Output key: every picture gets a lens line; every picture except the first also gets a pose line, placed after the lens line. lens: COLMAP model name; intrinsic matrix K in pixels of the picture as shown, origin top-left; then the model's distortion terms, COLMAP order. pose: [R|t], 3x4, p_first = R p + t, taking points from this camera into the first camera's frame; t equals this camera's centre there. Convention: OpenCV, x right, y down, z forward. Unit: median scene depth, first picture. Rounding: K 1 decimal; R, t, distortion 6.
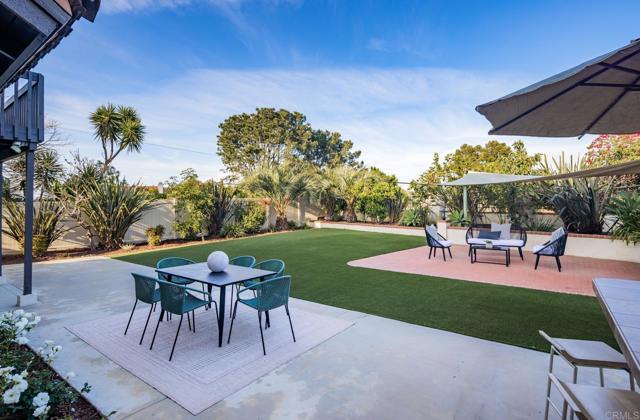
lens RADIAL K [[318.8, 0, 324.0], [0, 318.8, 189.4], [0, 0, 1]] dist [0.000305, -0.000085]
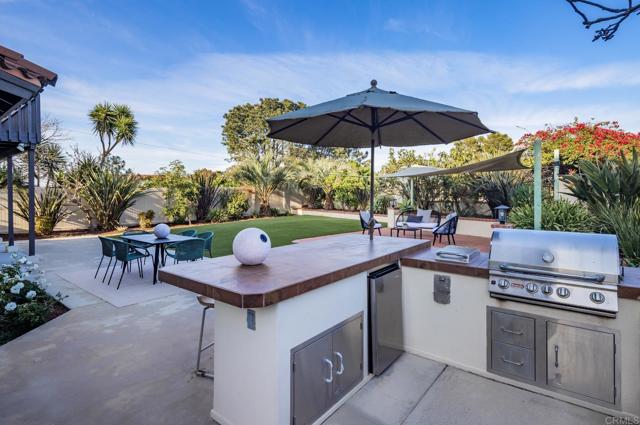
lens RADIAL K [[326.2, 0, 331.8], [0, 326.2, 191.4], [0, 0, 1]] dist [0.001407, 0.000019]
pose [[0.999698, 0.008122, -0.023183, 0.137921], [-0.007255, 0.999279, 0.037265, -0.002466], [0.023469, -0.037086, 0.999036, -0.128014]]
